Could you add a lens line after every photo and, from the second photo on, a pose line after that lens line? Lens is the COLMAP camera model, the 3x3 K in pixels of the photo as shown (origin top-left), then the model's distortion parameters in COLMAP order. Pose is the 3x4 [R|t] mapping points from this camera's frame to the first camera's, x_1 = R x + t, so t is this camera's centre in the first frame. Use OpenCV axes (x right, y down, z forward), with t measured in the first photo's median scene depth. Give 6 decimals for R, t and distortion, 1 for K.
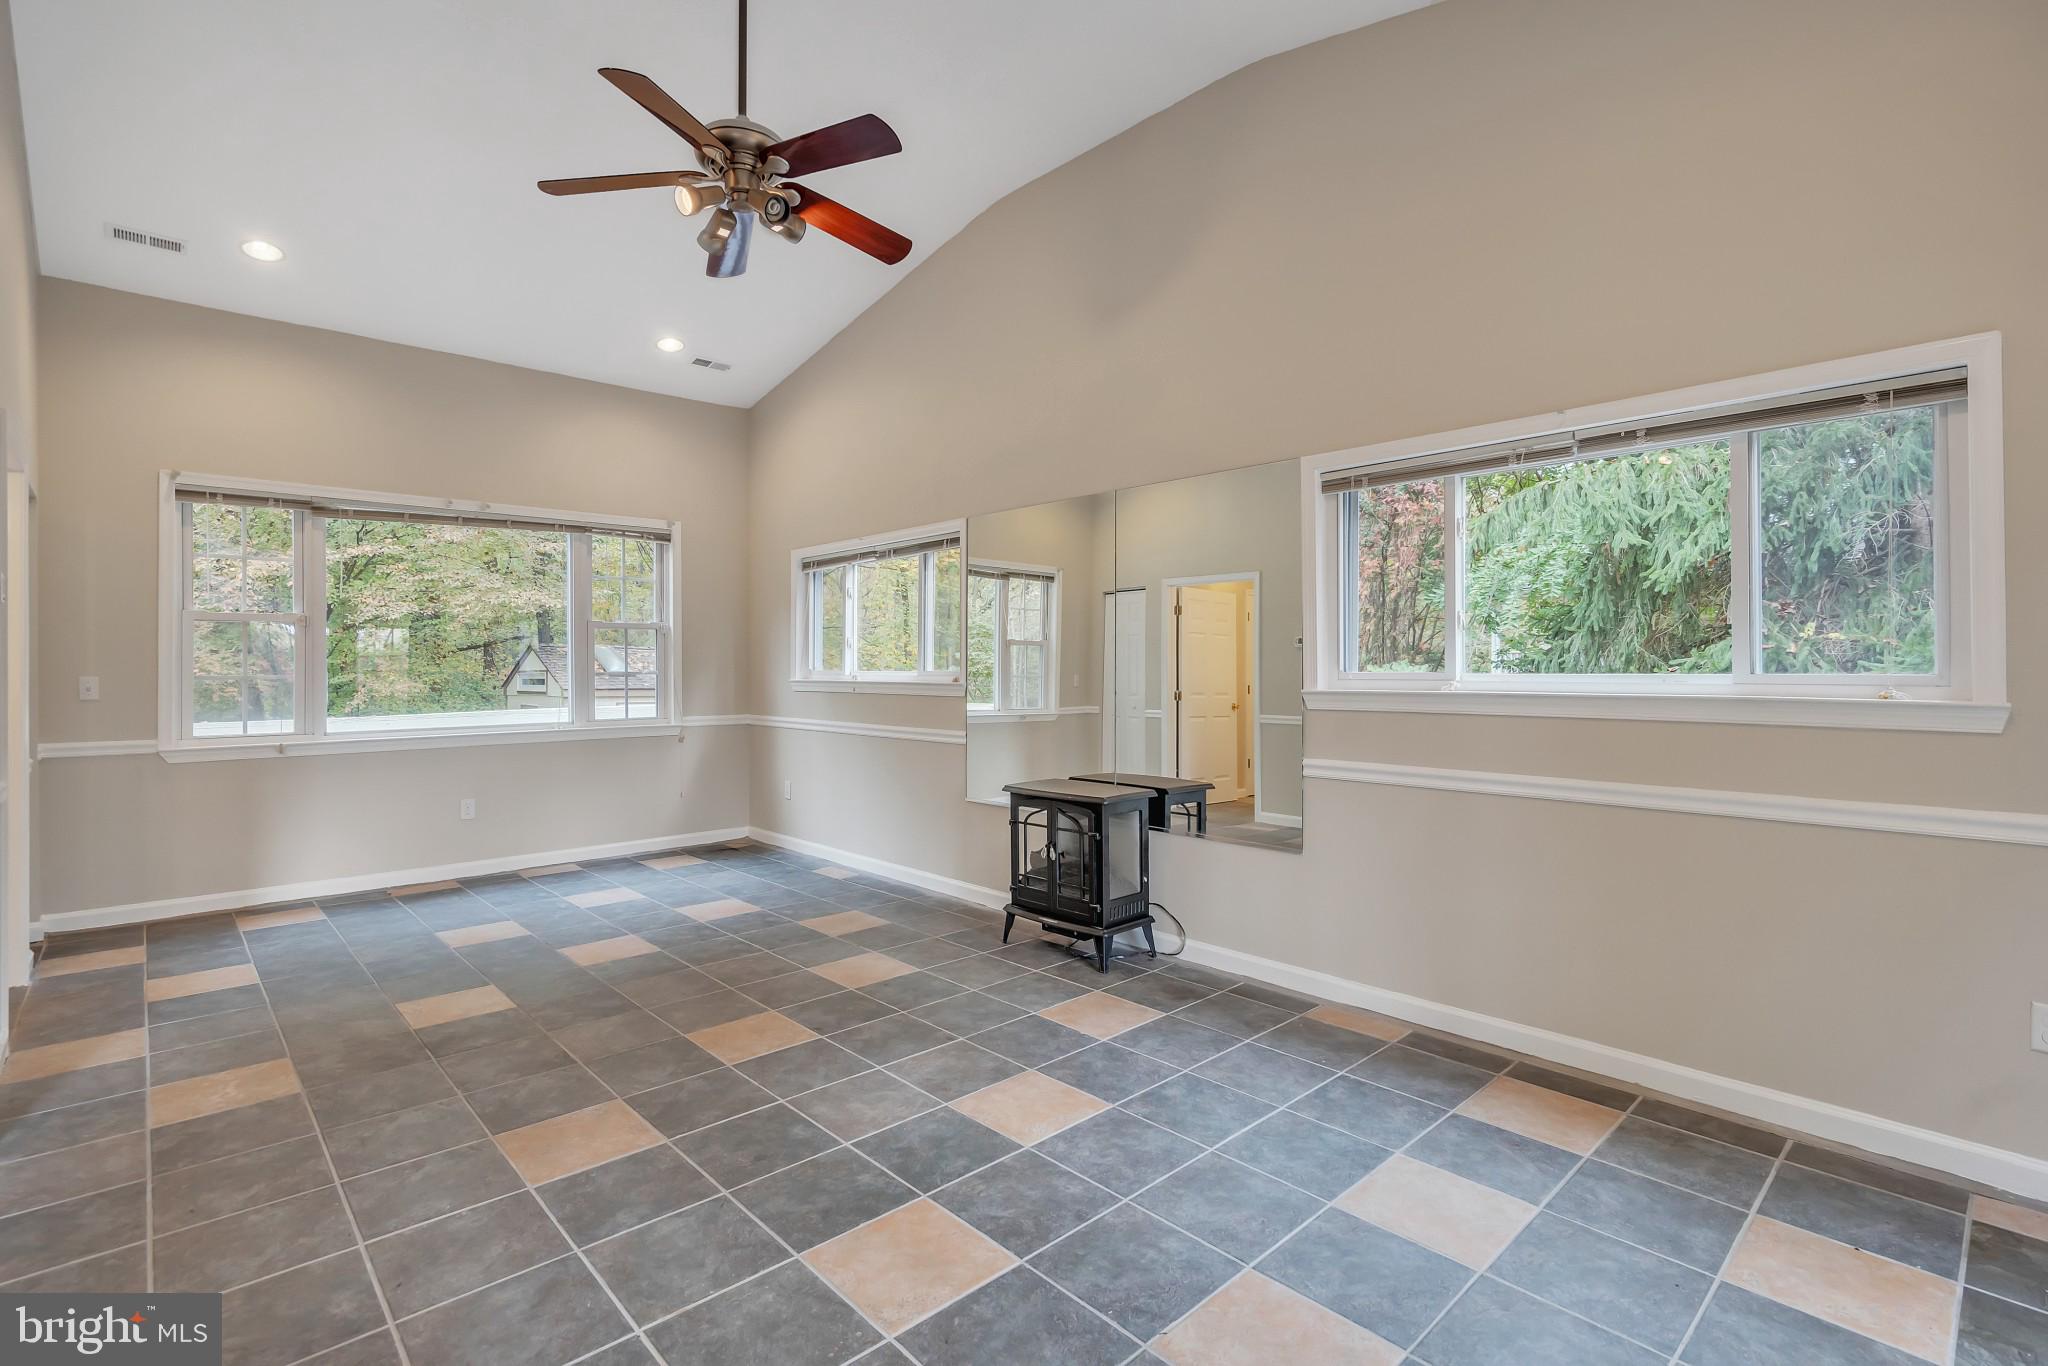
lens RADIAL K [[934.1, 0, 1027.7], [0, 934.1, 674.1], [0, 0, 1]] dist [-0.003332, -0.000834]
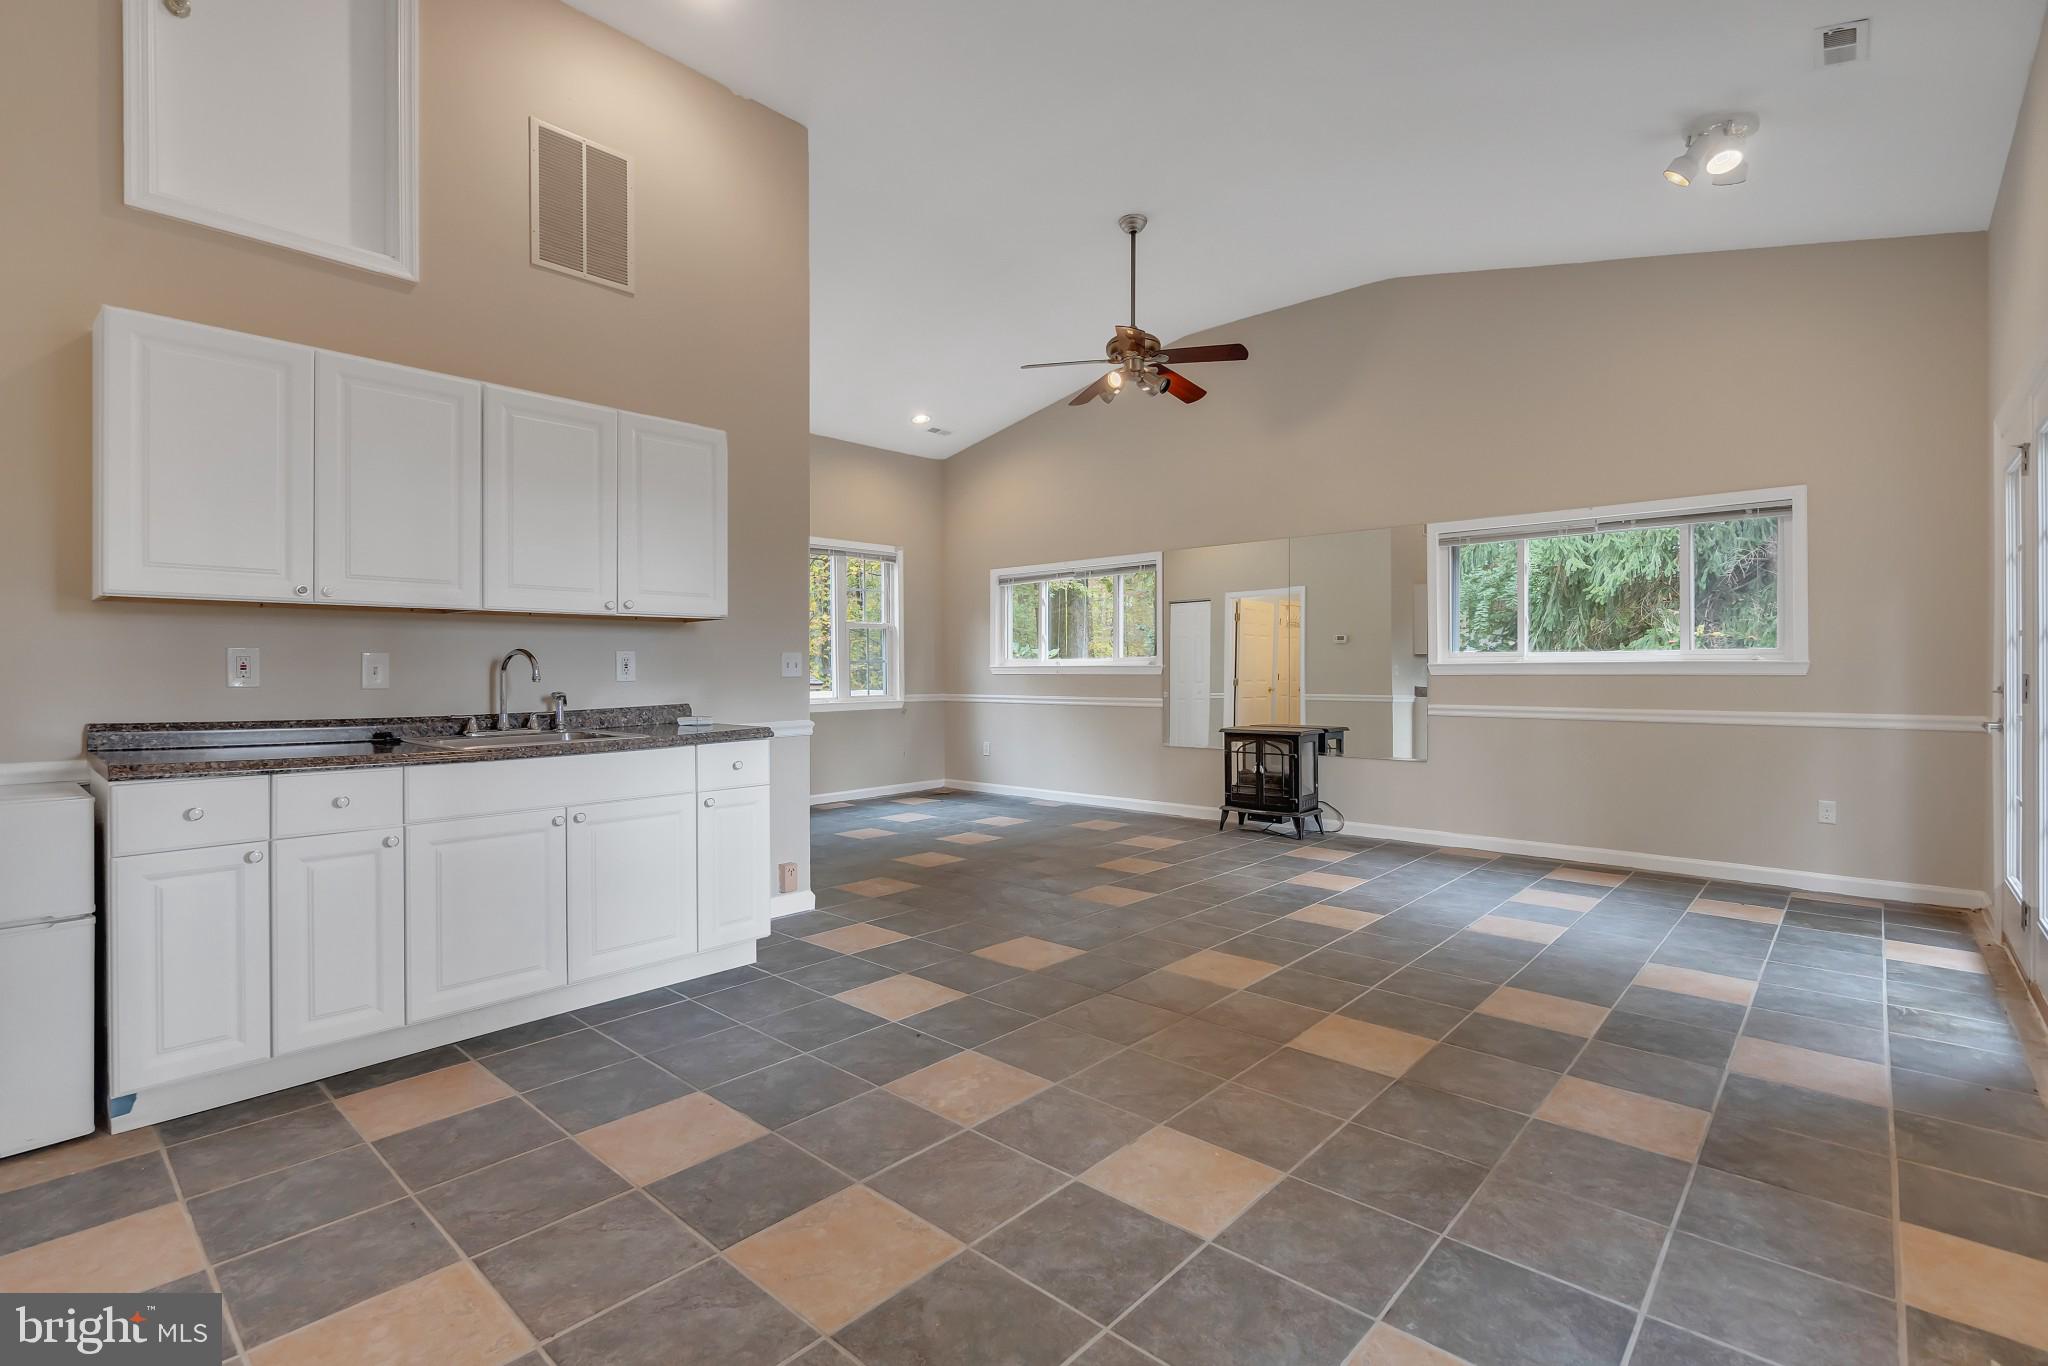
lens RADIAL K [[934.1, 0, 1023.4], [0, 934.1, 684.6], [0, 0, 1]] dist [-0.003332, -0.000834]
pose [[0.996248, -0.004301, 0.086434, -0.479373], [0.003792, 0.999974, 0.006057, 0.035733], [-0.086457, -0.005706, 0.996239, -0.504239]]
